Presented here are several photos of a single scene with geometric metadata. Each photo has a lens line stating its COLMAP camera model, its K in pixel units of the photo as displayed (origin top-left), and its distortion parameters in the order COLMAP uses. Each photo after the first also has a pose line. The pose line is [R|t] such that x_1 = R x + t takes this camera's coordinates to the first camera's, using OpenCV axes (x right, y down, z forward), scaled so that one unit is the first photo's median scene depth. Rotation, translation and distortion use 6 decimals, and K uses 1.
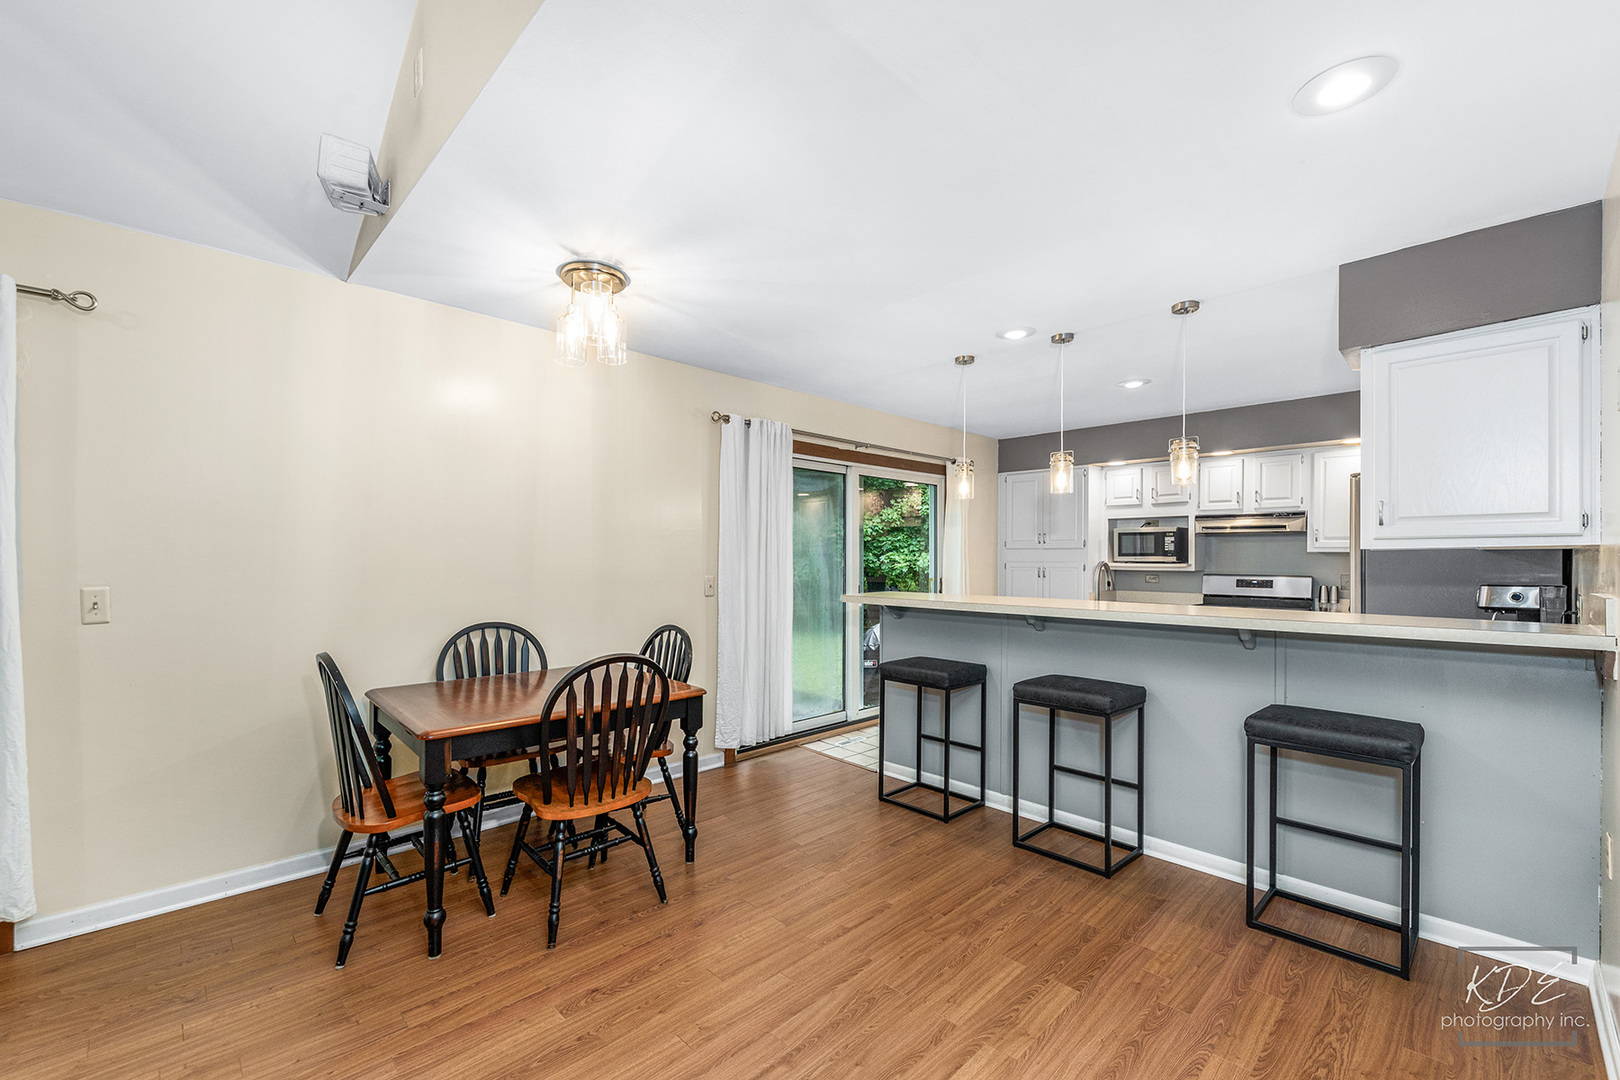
lens RADIAL K [[673.1, 0, 814.0], [0, 673.1, 567.5], [0, 0, 1]] dist [0.000578, -0.000330]
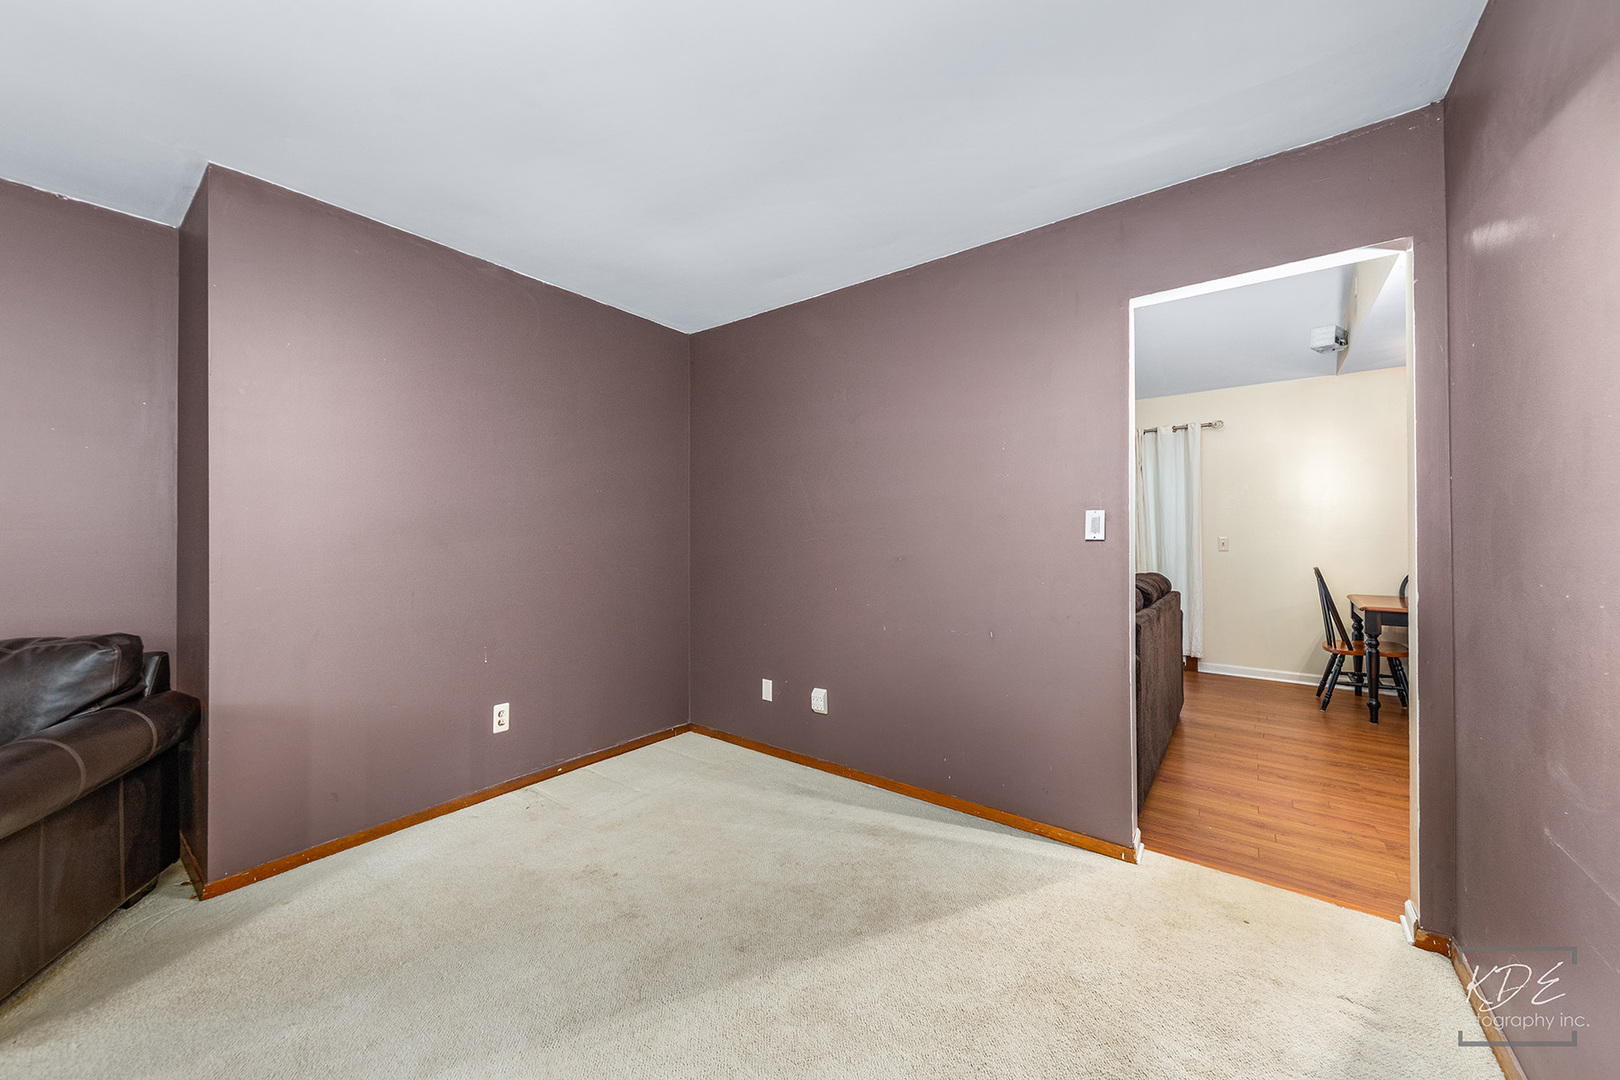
lens RADIAL K [[585.8, 0, 796.3], [0, 585.8, 526.8], [0, 0, 1]] dist [0.000685, -0.004043]
pose [[0.144522, -0.020382, -0.989292, 0.794427], [-0.009940, 0.999707, -0.022049, 0.051554], [0.989452, 0.013020, 0.144277, -0.821411]]
